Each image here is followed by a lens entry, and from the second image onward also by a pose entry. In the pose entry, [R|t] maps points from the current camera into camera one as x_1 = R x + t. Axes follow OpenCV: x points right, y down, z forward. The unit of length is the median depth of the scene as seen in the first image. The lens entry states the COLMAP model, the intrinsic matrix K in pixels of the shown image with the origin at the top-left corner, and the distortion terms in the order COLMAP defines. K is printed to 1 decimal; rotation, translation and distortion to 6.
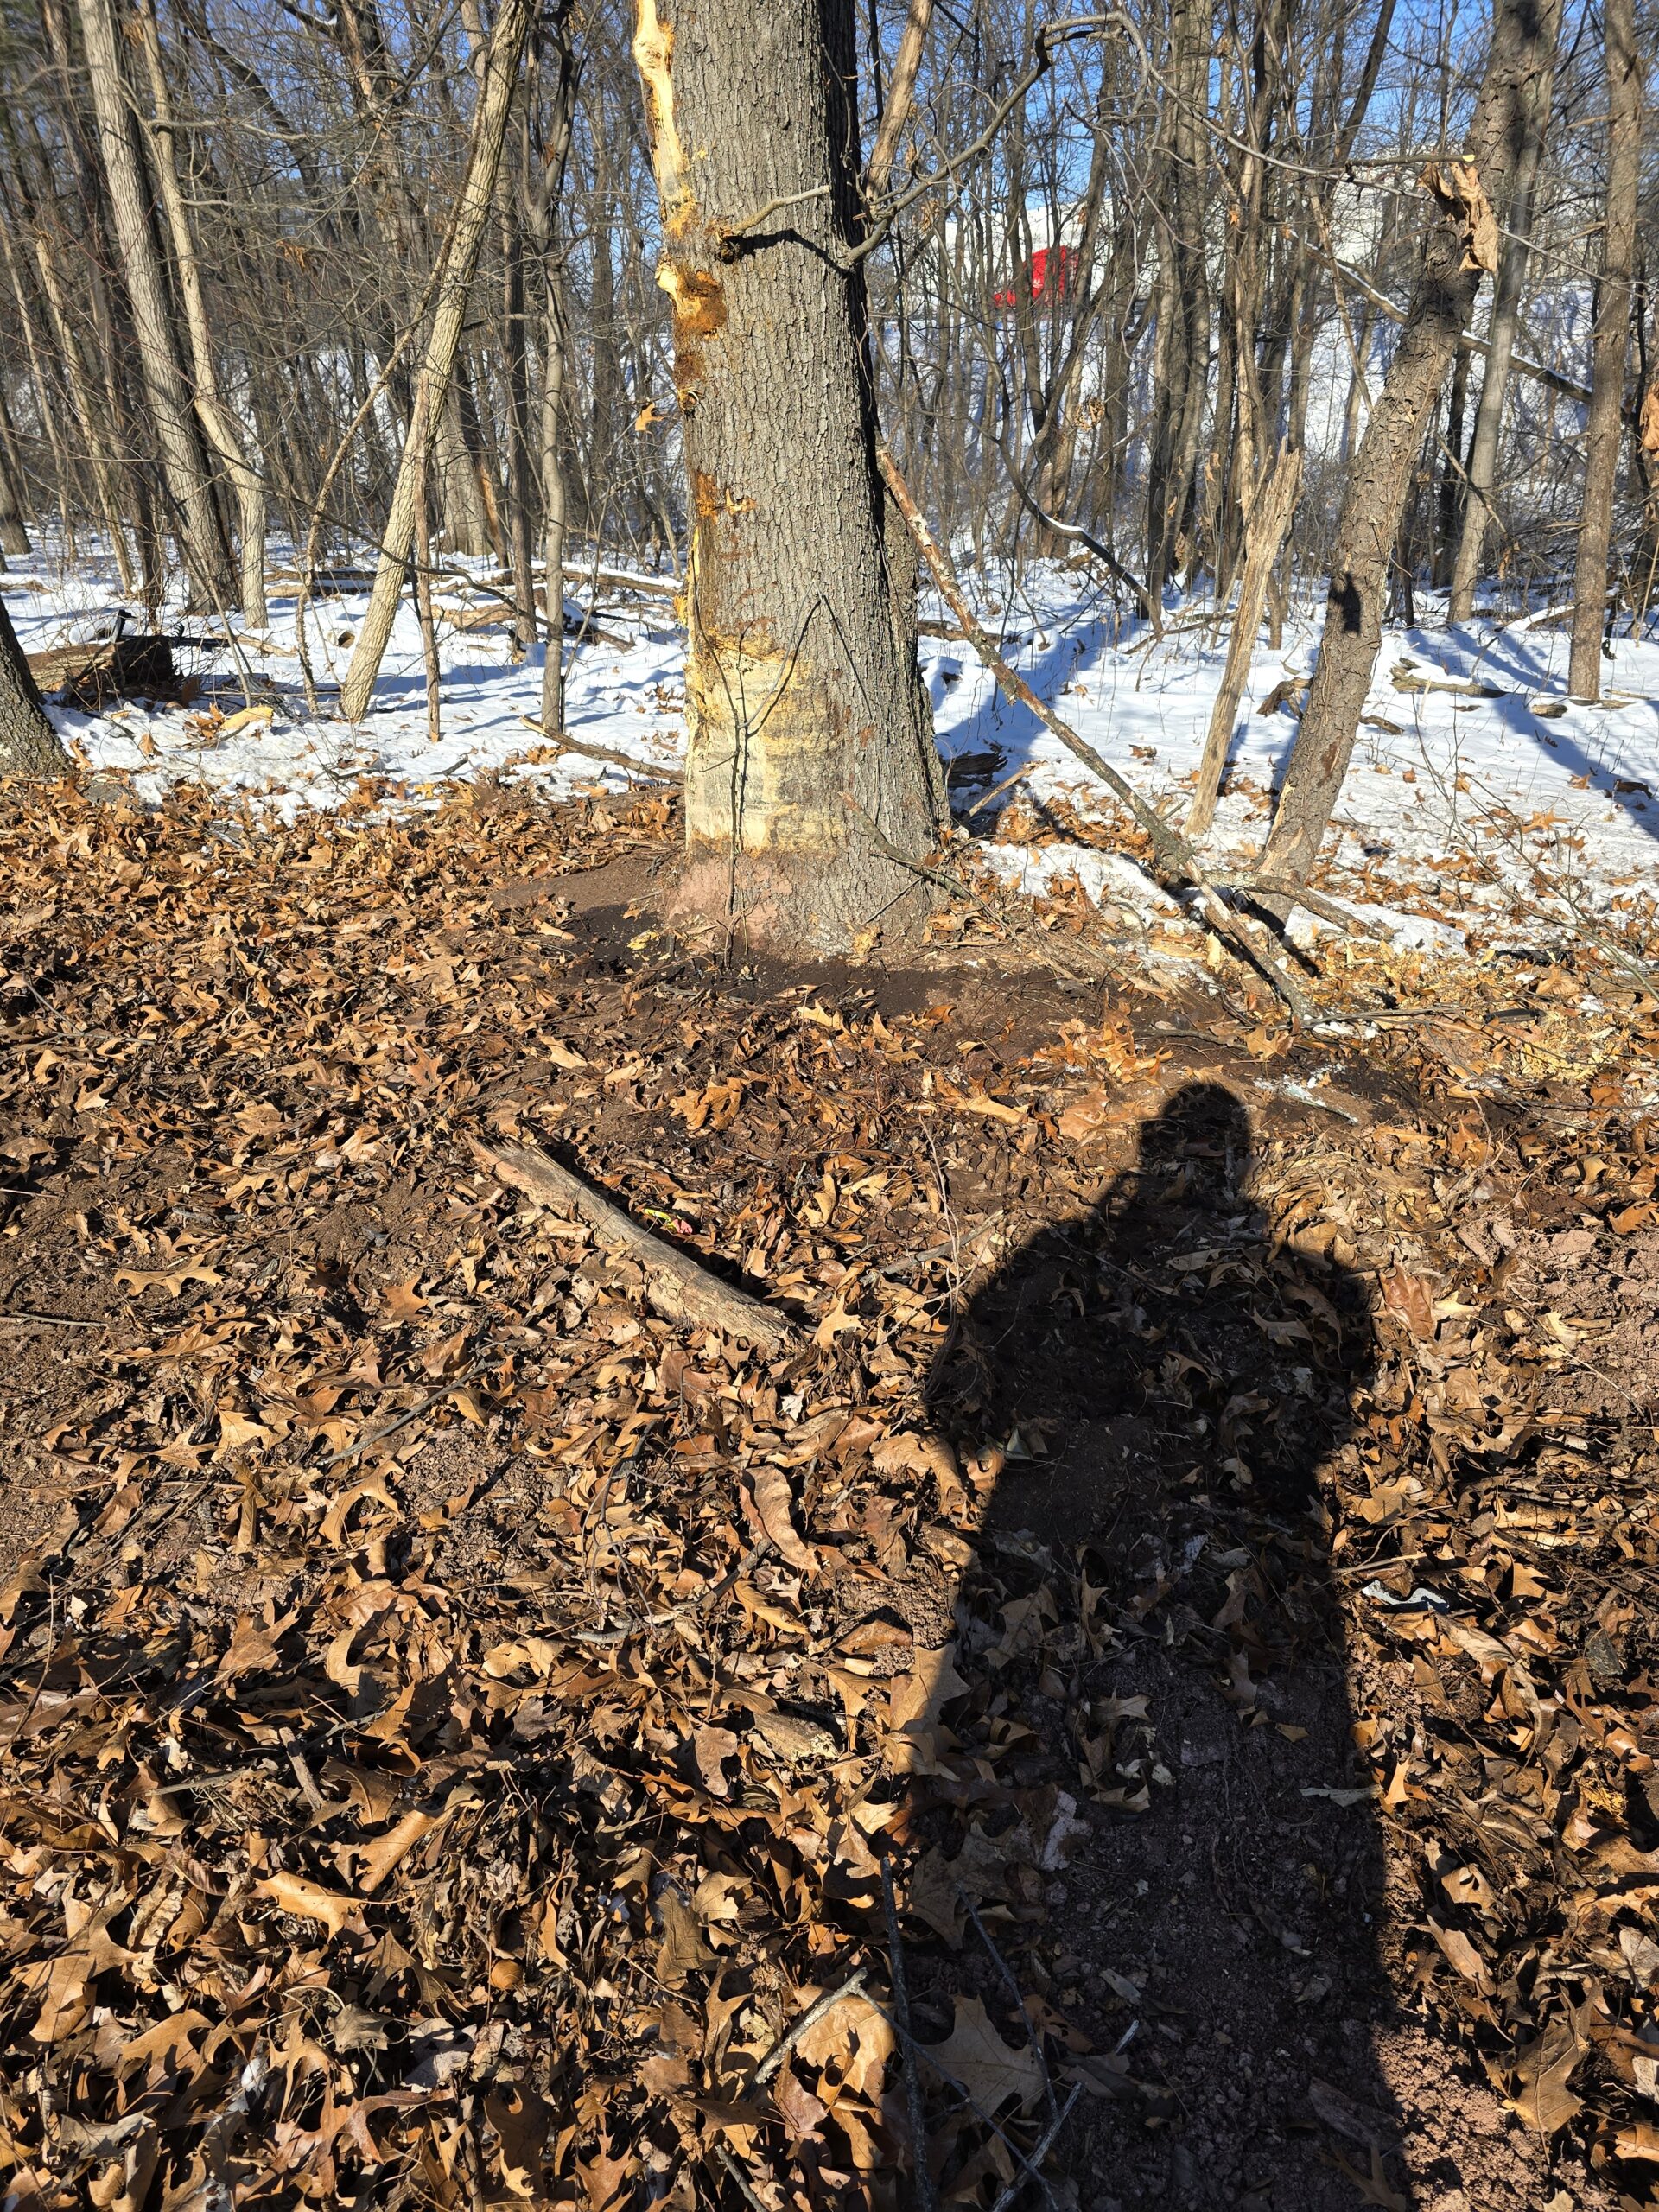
lens RADIAL K [[1448.9, 0, 821.3], [0, 1448.9, 1121.9], [0, 0, 1]] dist [0.047095, -0.041356]
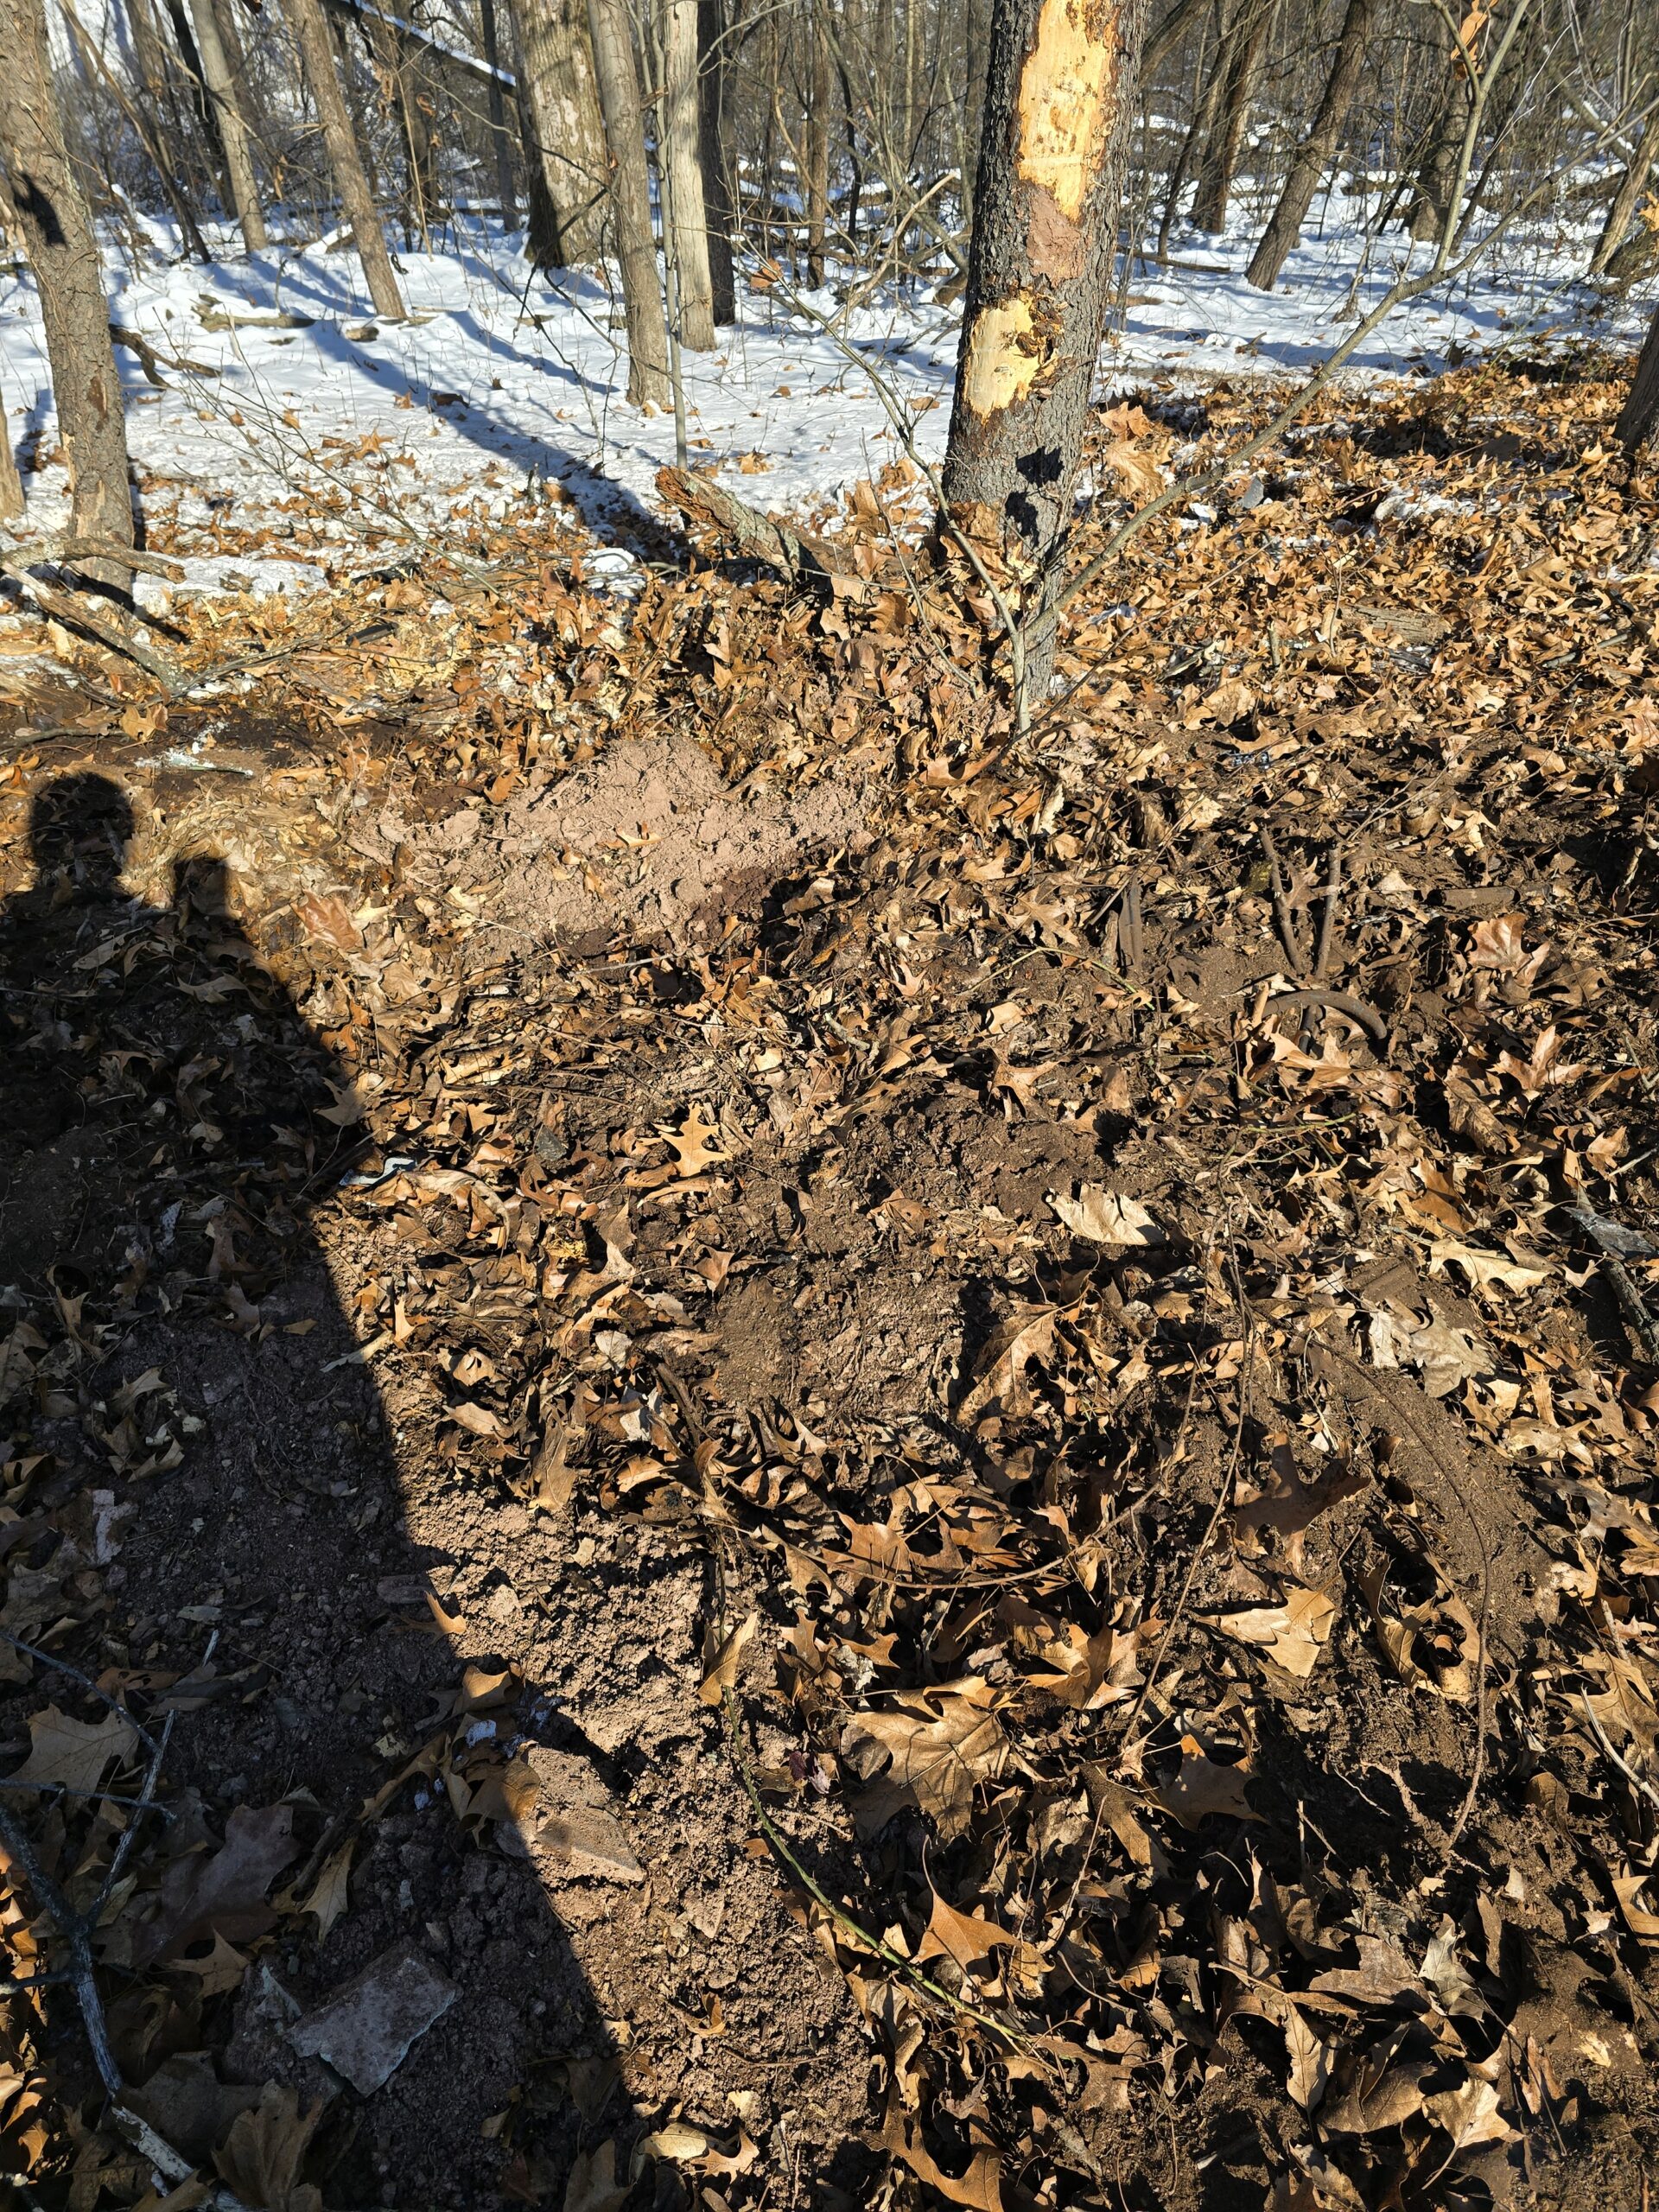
lens RADIAL K [[1448.9, 0, 835.6], [0, 1448.9, 1106.6], [0, 0, 1]] dist [0.047095, -0.041356]
pose [[0.765142, -0.390175, 0.512174, 0.077291], [0.288754, 0.918932, 0.268672, 0.054738], [-0.575482, -0.057680, 0.815778, -0.040096]]
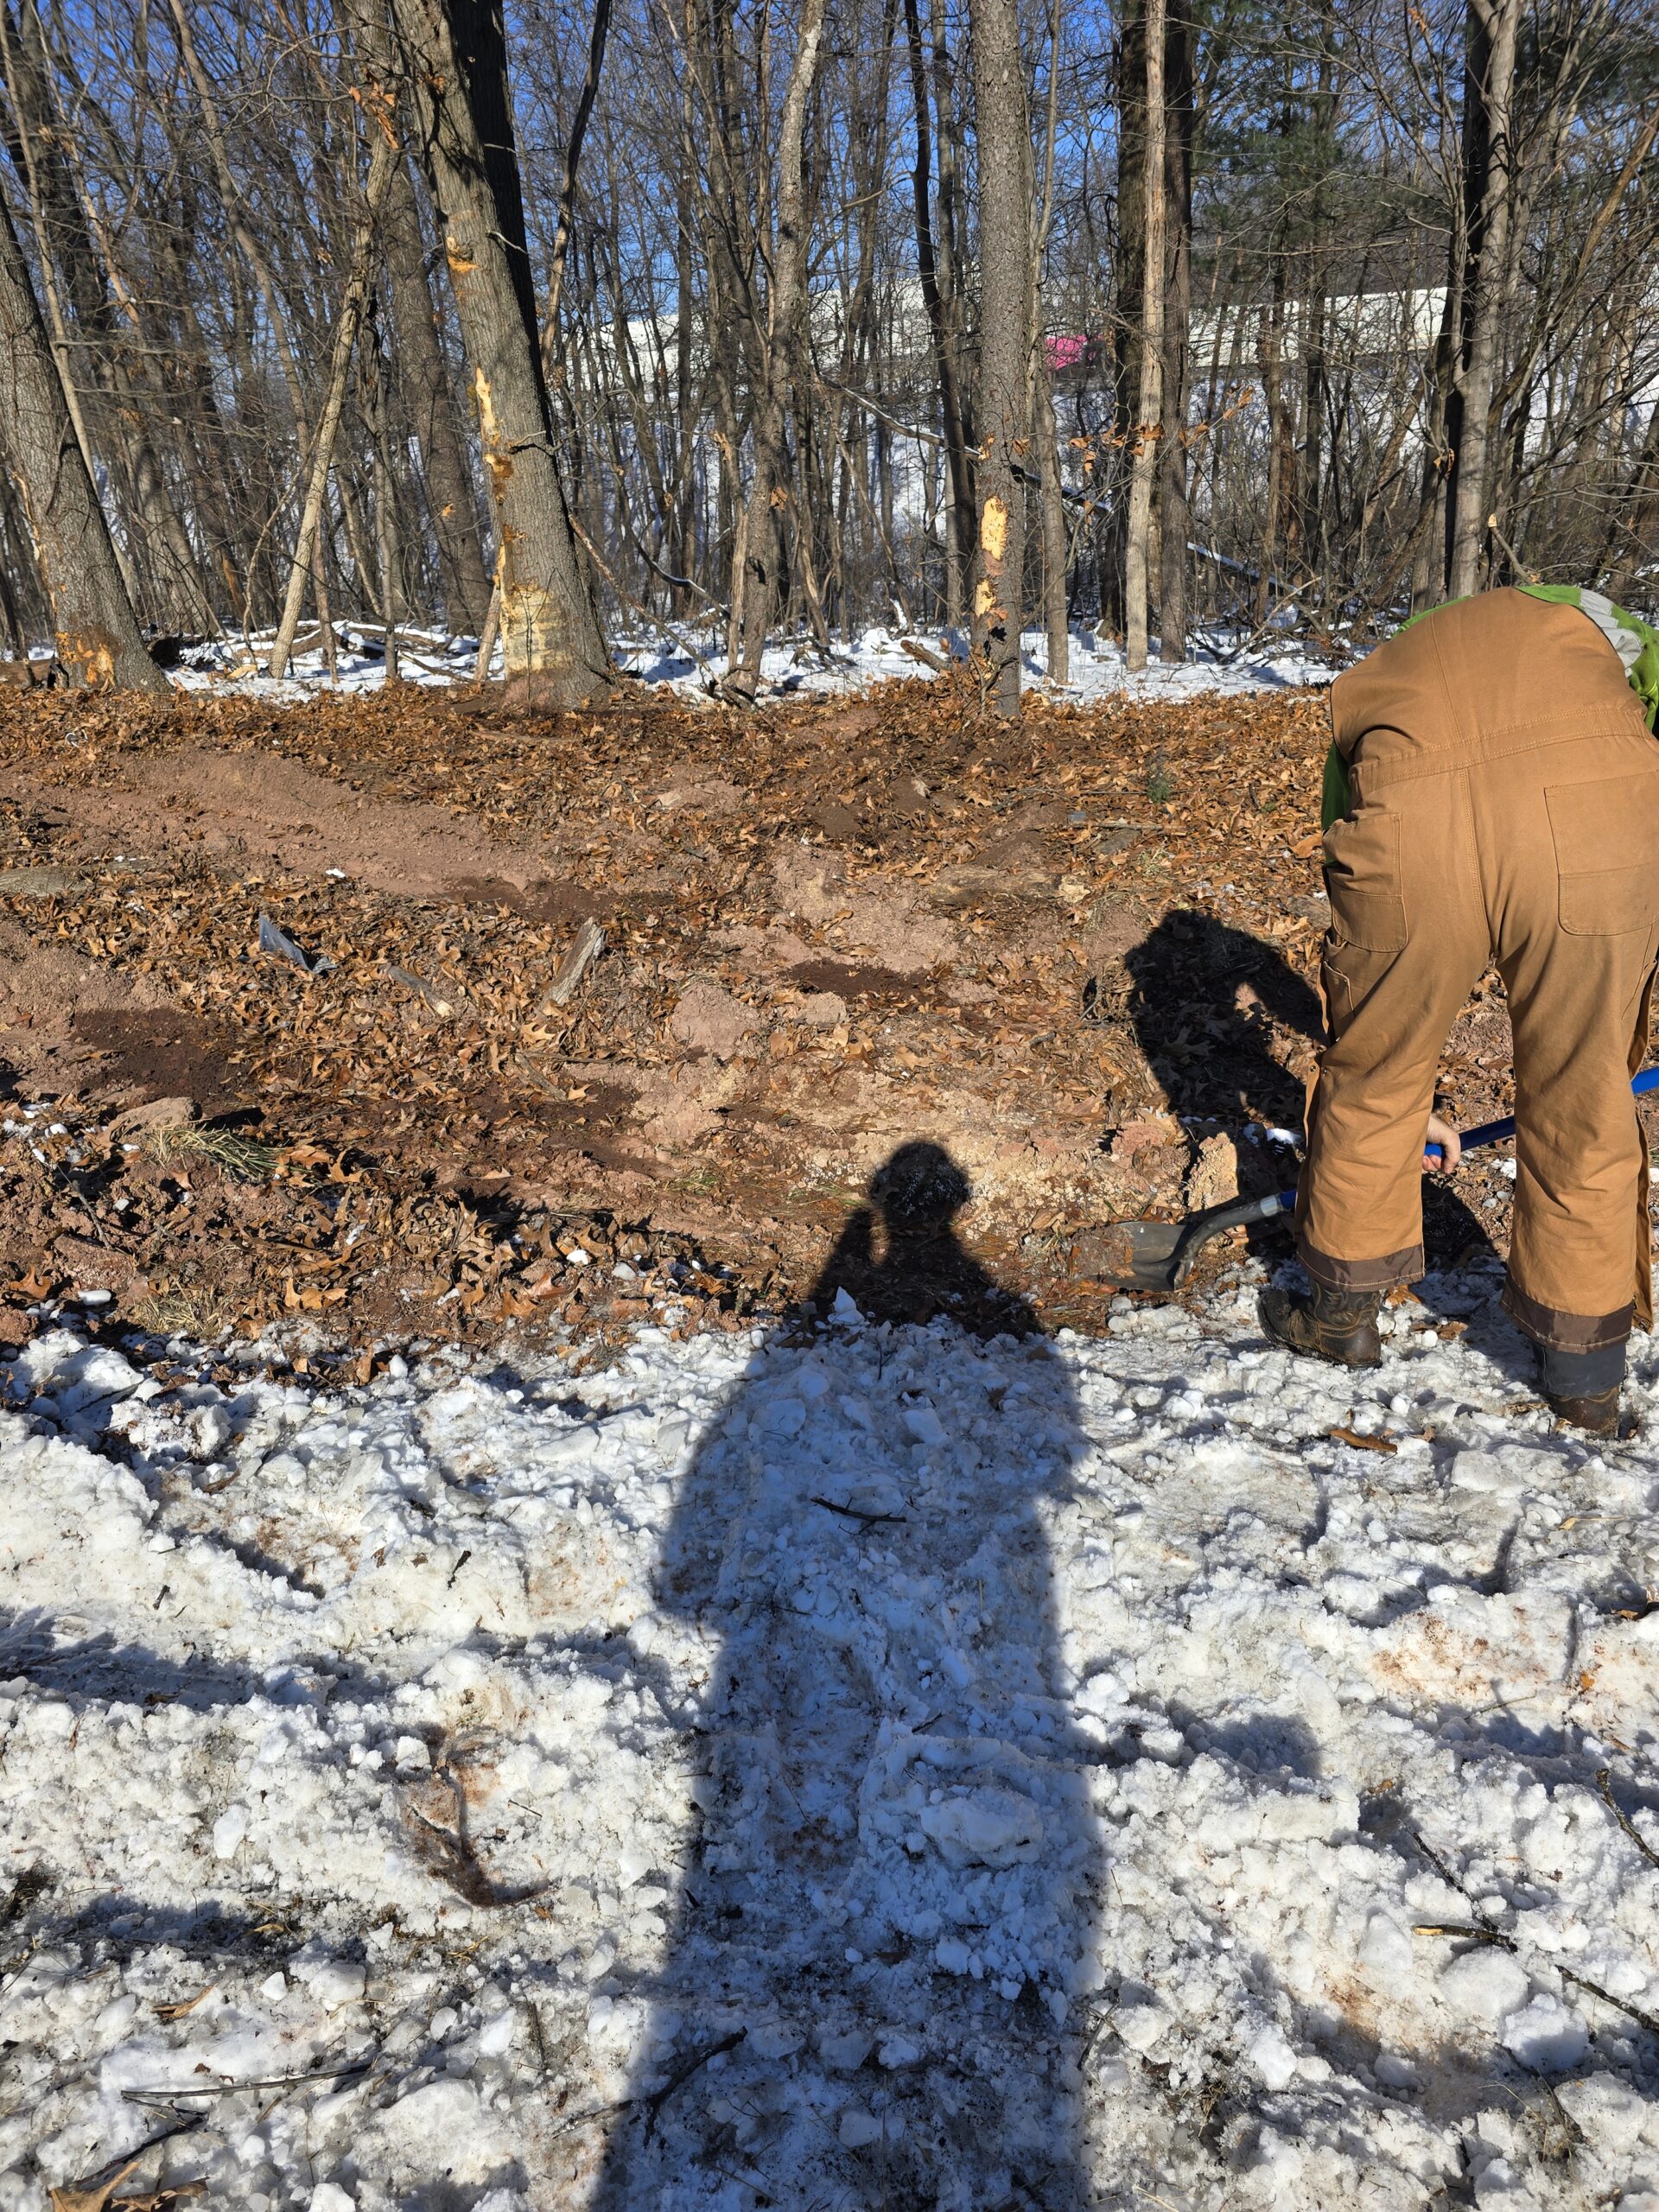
lens RADIAL K [[1448.9, 0, 808.3], [0, 1448.9, 1121.5], [0, 0, 1]] dist [0.047095, -0.041356]
pose [[0.975617, -0.116716, 0.185876, -0.214099], [0.126684, 0.991026, -0.042647, 1.093960], [-0.179230, 0.065154, 0.981647, -2.207742]]
